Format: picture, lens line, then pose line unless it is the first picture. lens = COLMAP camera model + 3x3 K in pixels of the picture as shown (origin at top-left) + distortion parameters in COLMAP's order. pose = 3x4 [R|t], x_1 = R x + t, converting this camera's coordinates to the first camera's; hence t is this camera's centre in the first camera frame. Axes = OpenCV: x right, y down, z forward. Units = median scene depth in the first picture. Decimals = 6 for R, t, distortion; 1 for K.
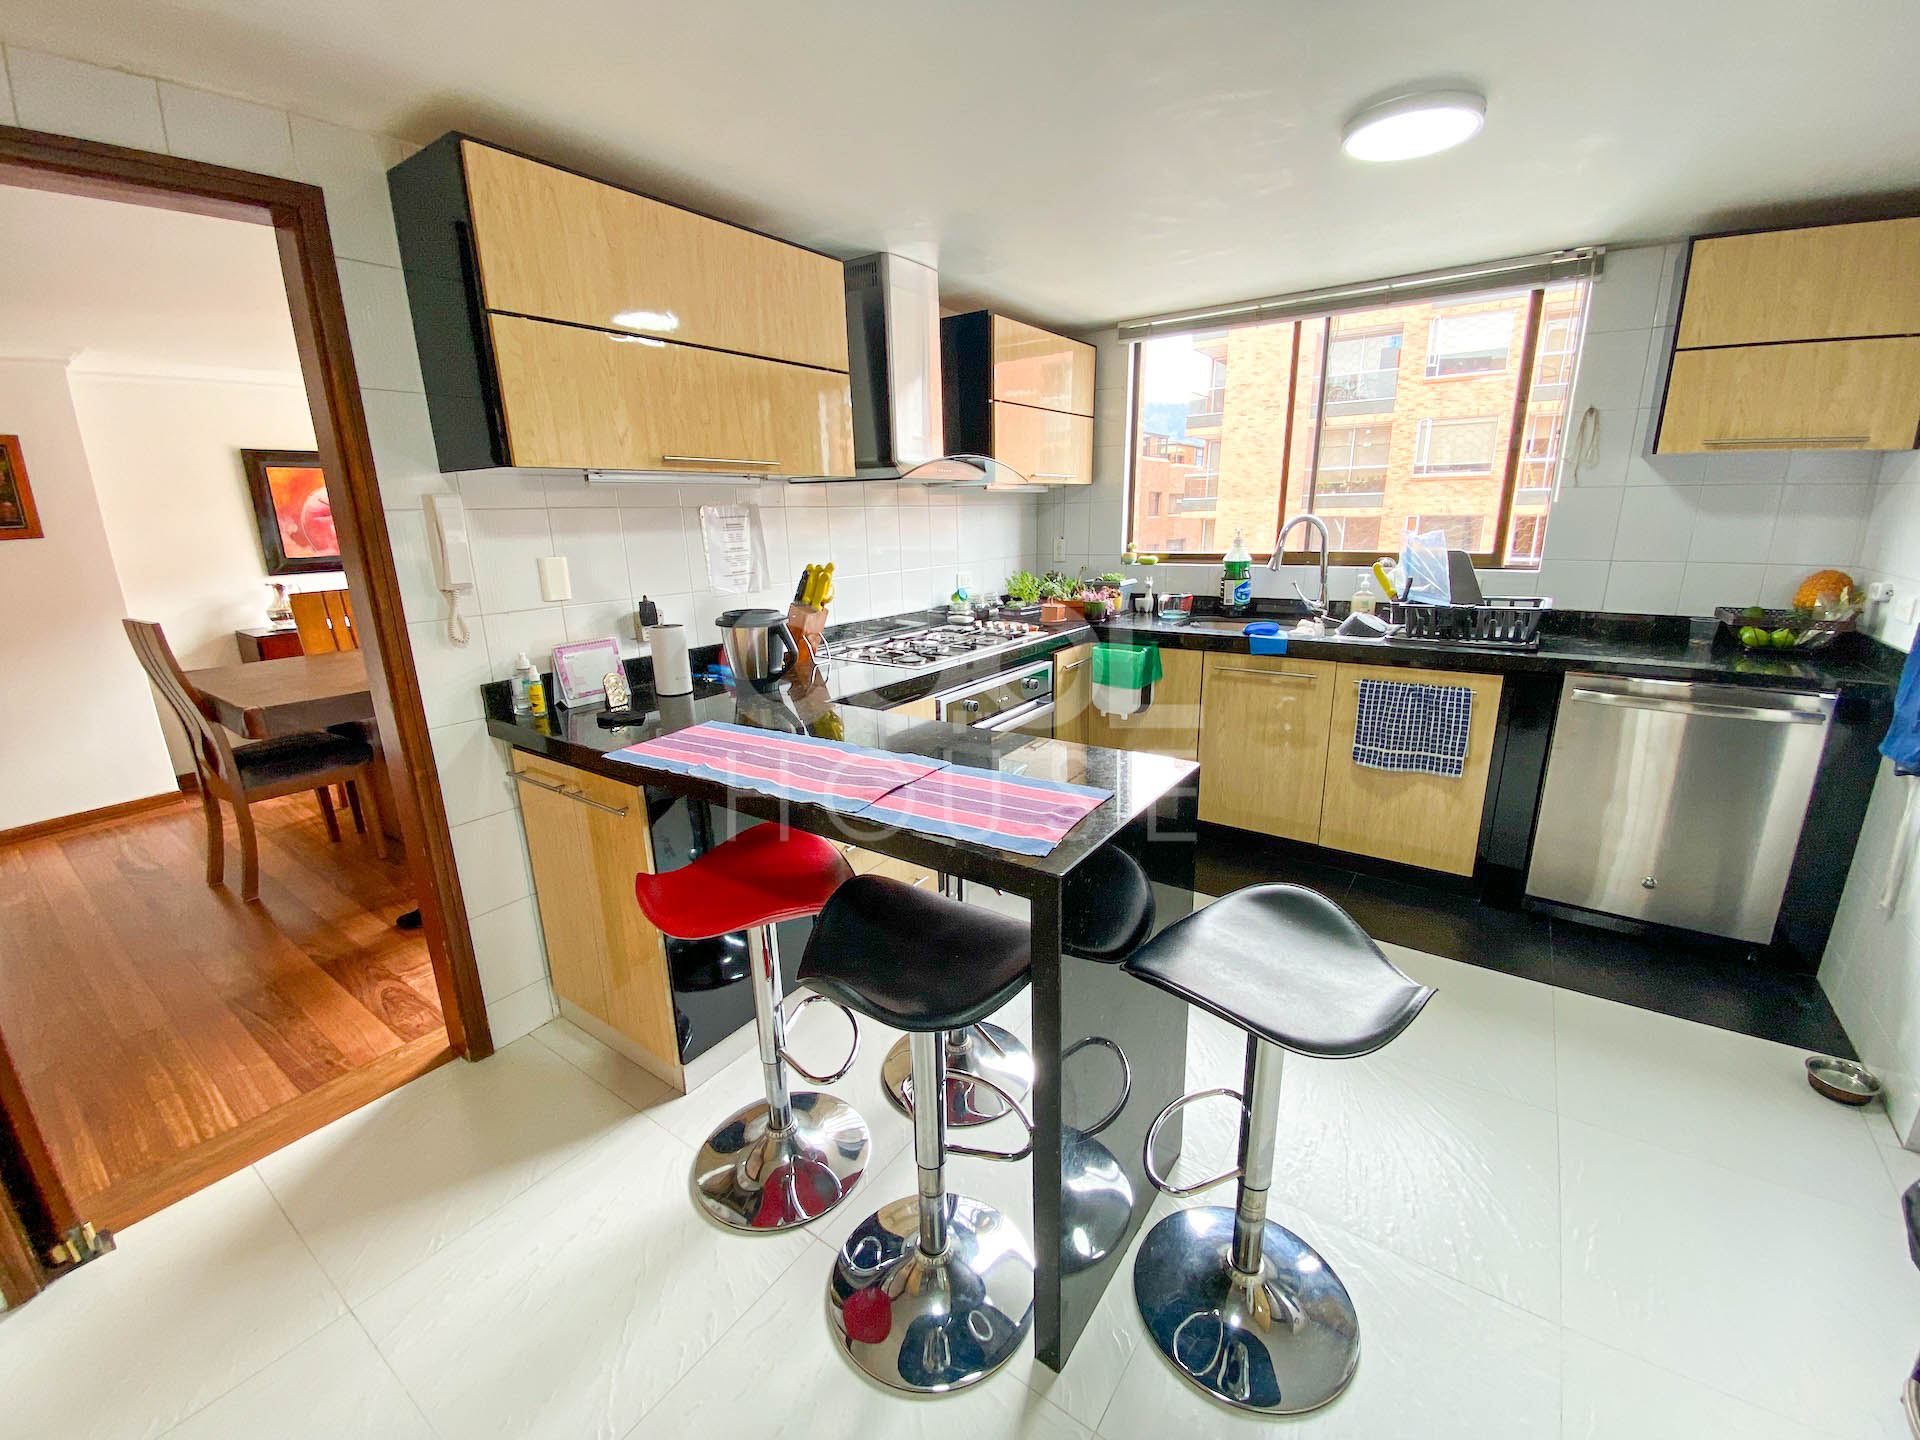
lens RADIAL K [[795.7, 0, 960.0], [0, 795.7, 720.0], [0, 0, 1]] dist [0.020242, -0.018942]
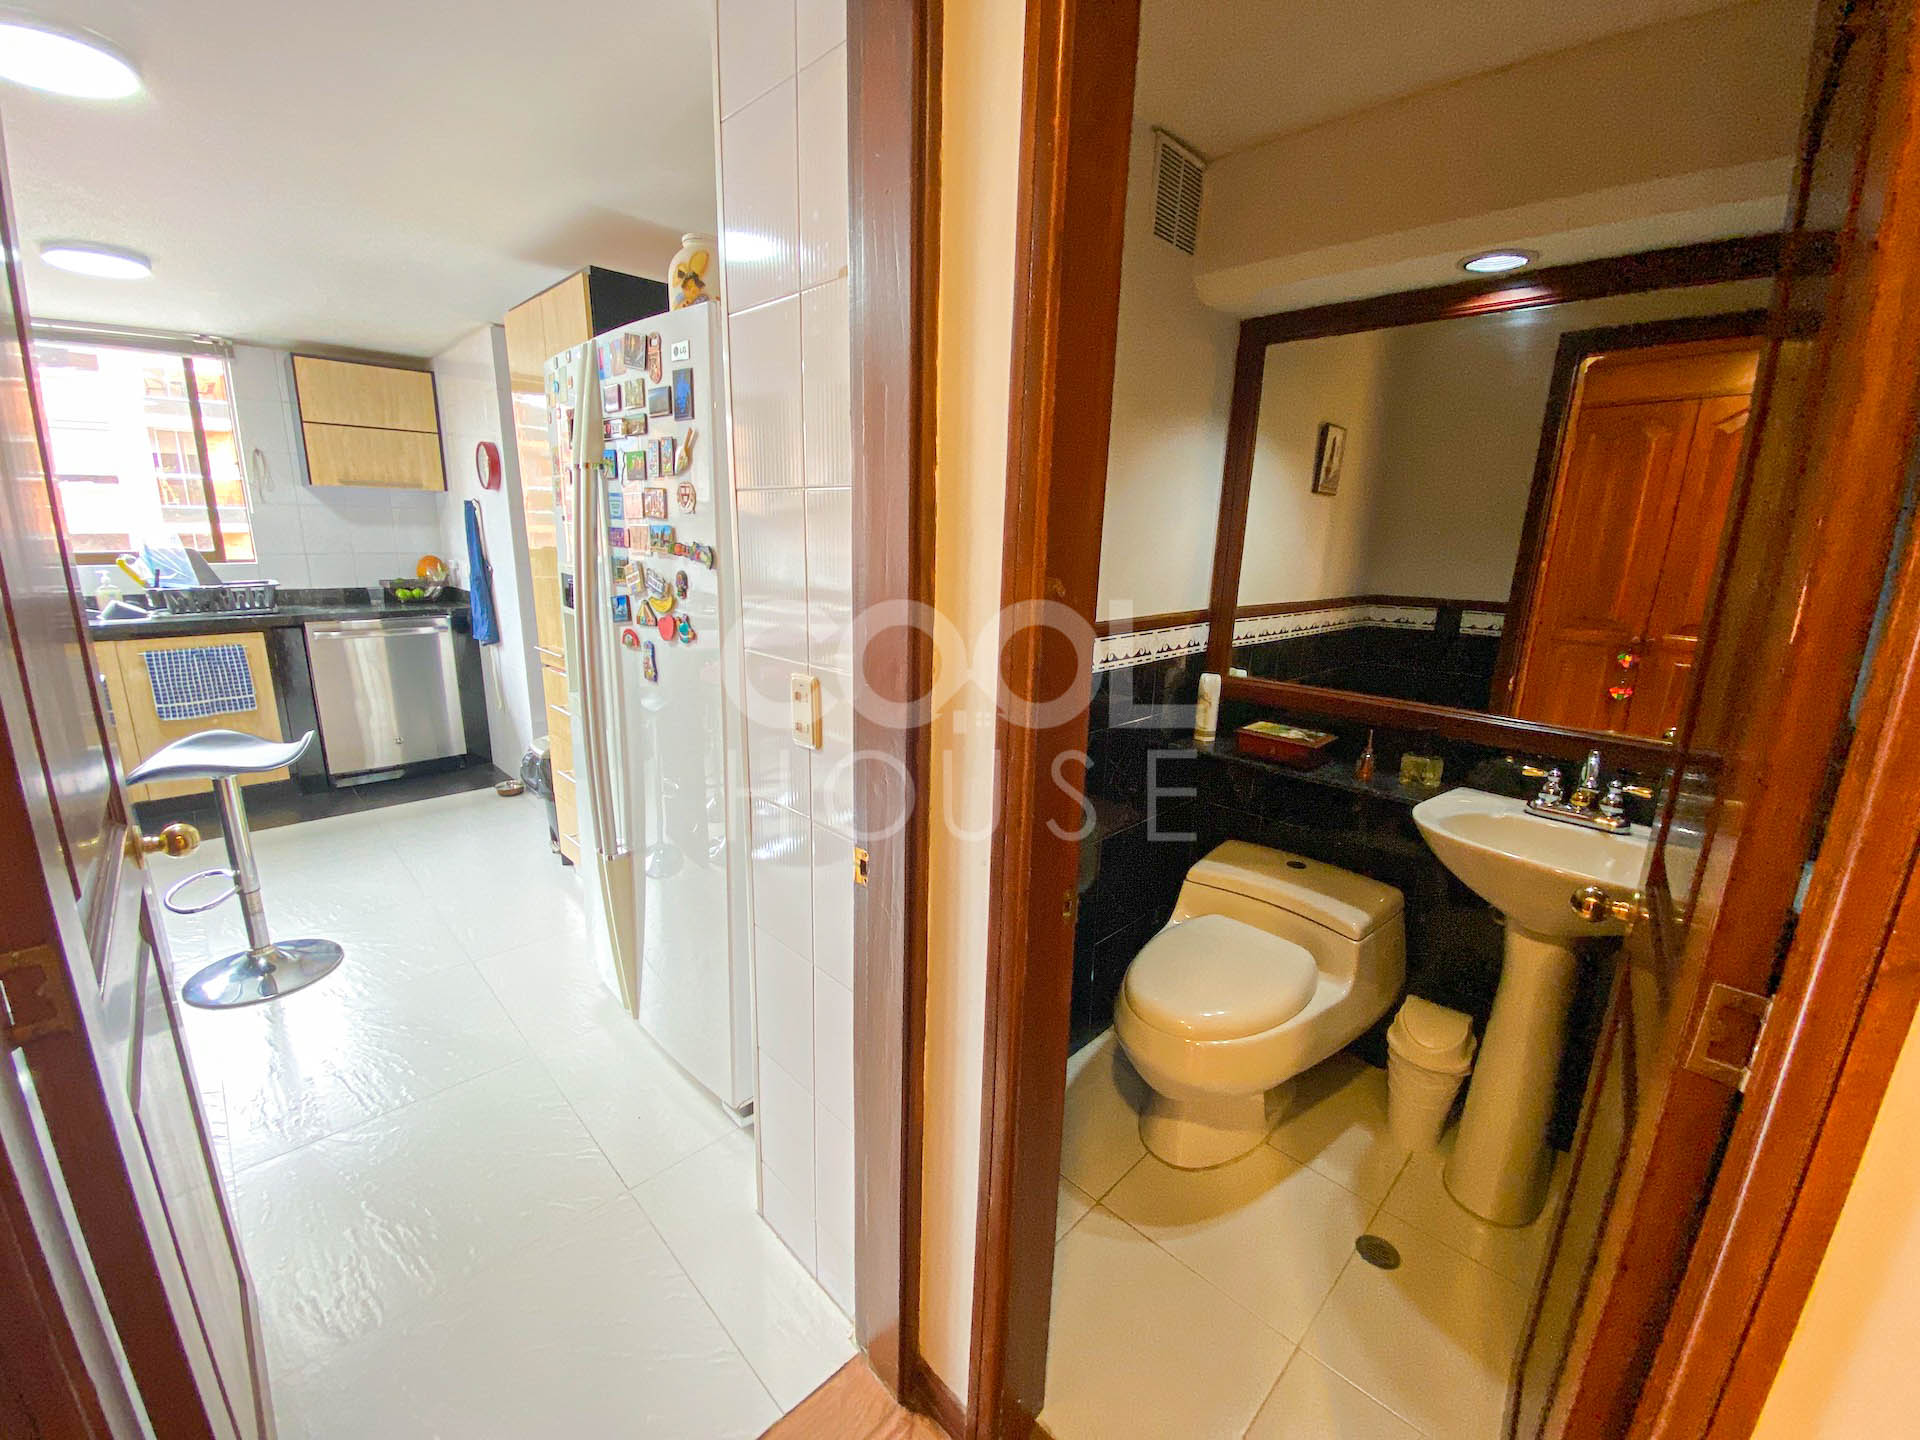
lens RADIAL K [[775.9, 0, 946.1], [0, 775.9, 726.0], [0, 0, 1]] dist [0.016292, -0.018912]
pose [[0.193735, -0.214516, 0.957314, -0.439920], [0.226102, 0.959296, 0.169203, 0.142767], [-0.954644, 0.183670, 0.234351, -0.452242]]
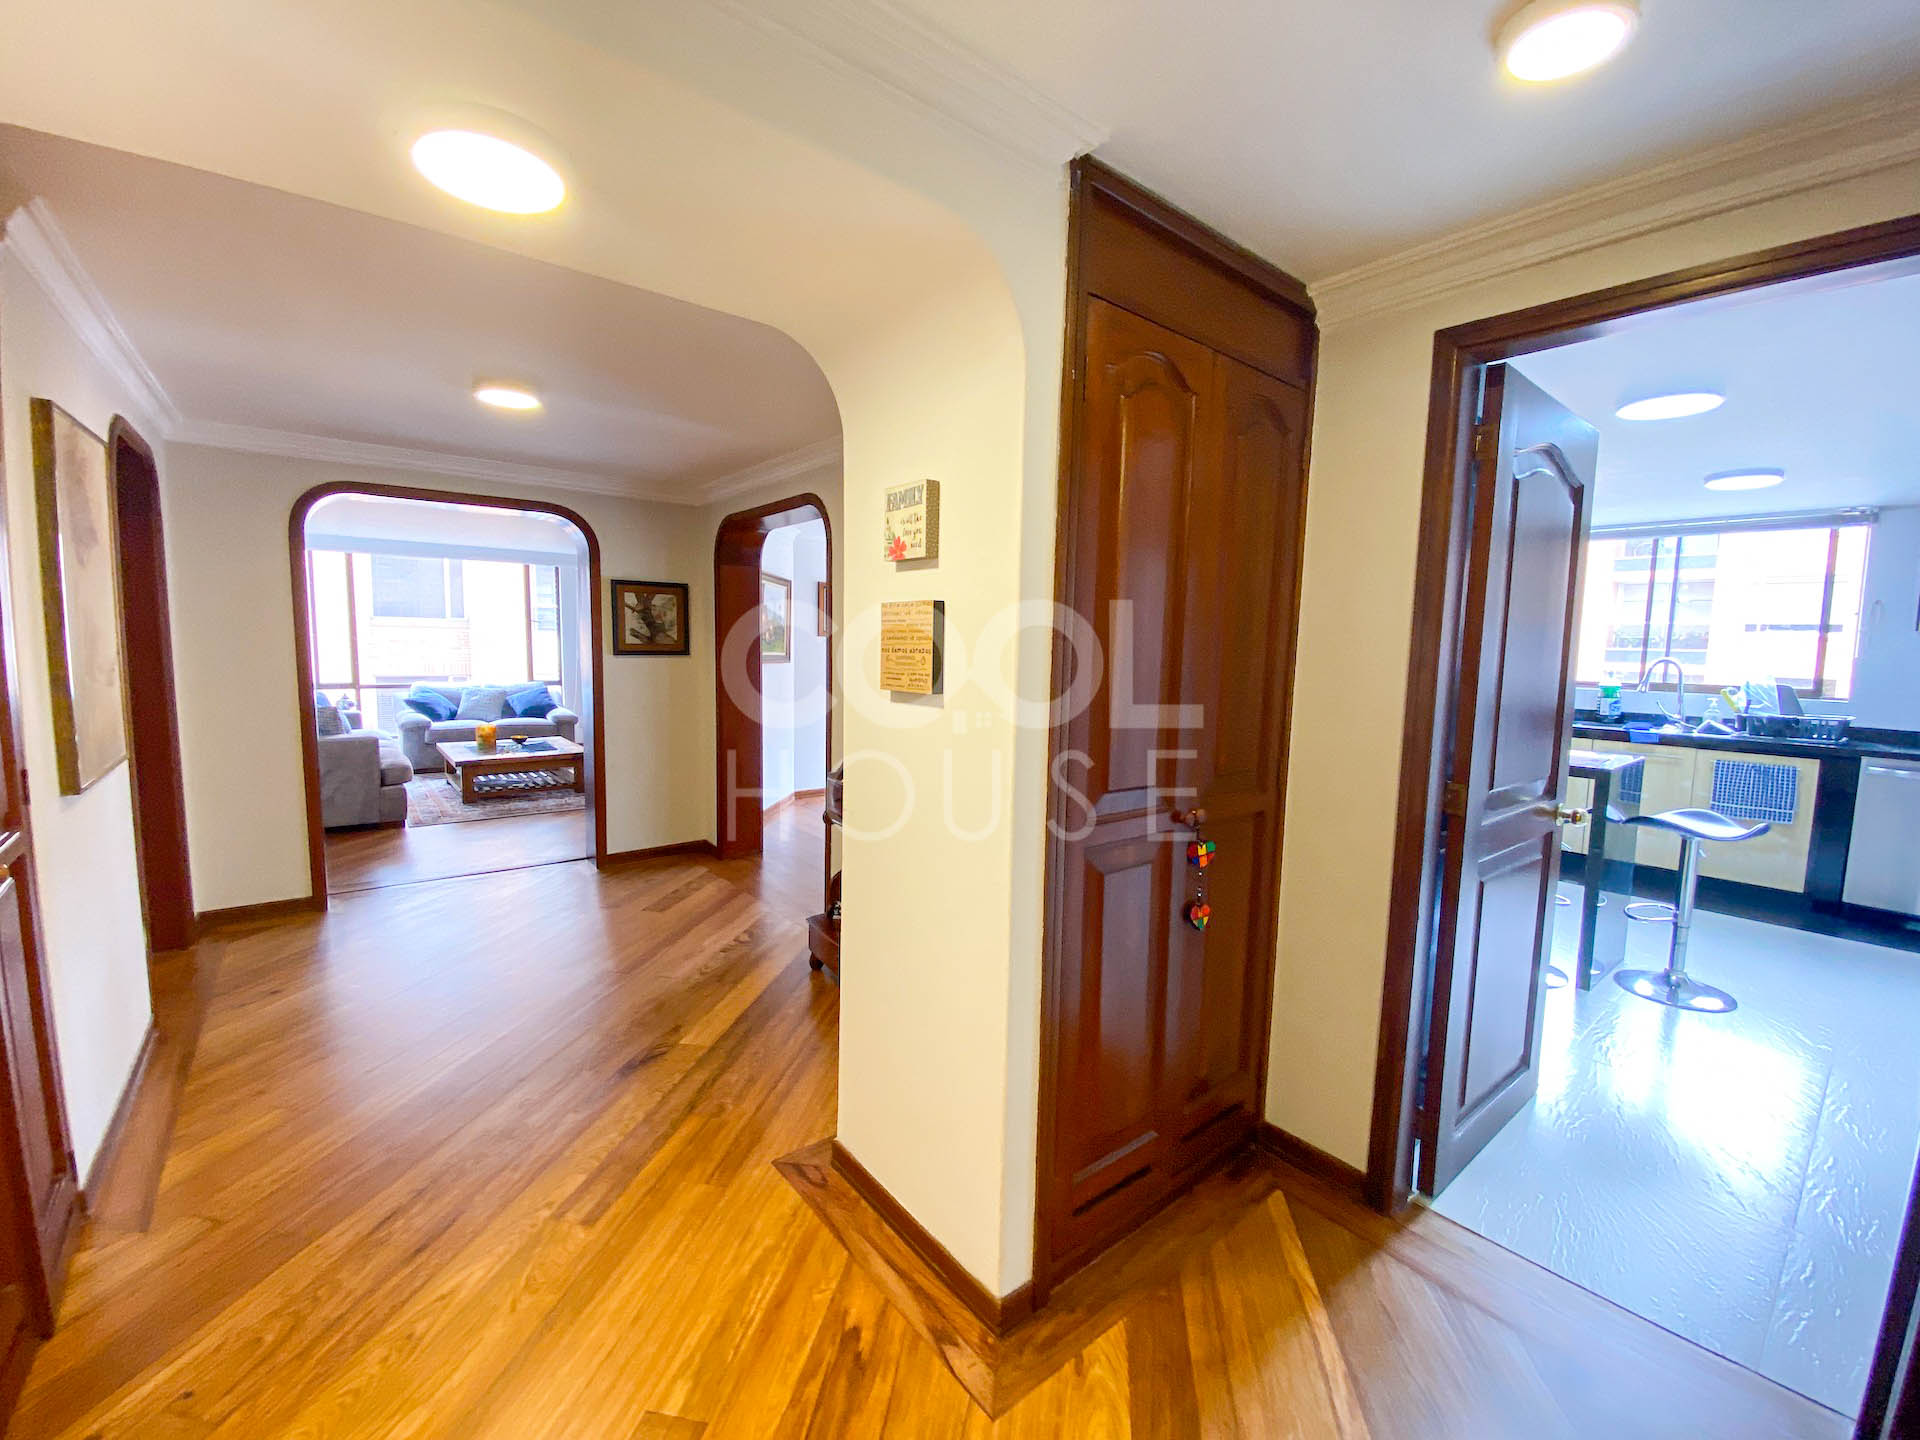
lens RADIAL K [[795.7, 0, 960.0], [0, 795.7, 720.0], [0, 0, 1]] dist [0.020242, -0.018942]
pose [[0.961428, 0.061387, -0.268120, -0.545788], [-0.103529, 0.983856, -0.145978, 0.270338], [0.254830, 0.168105, 0.952262, -0.948916]]
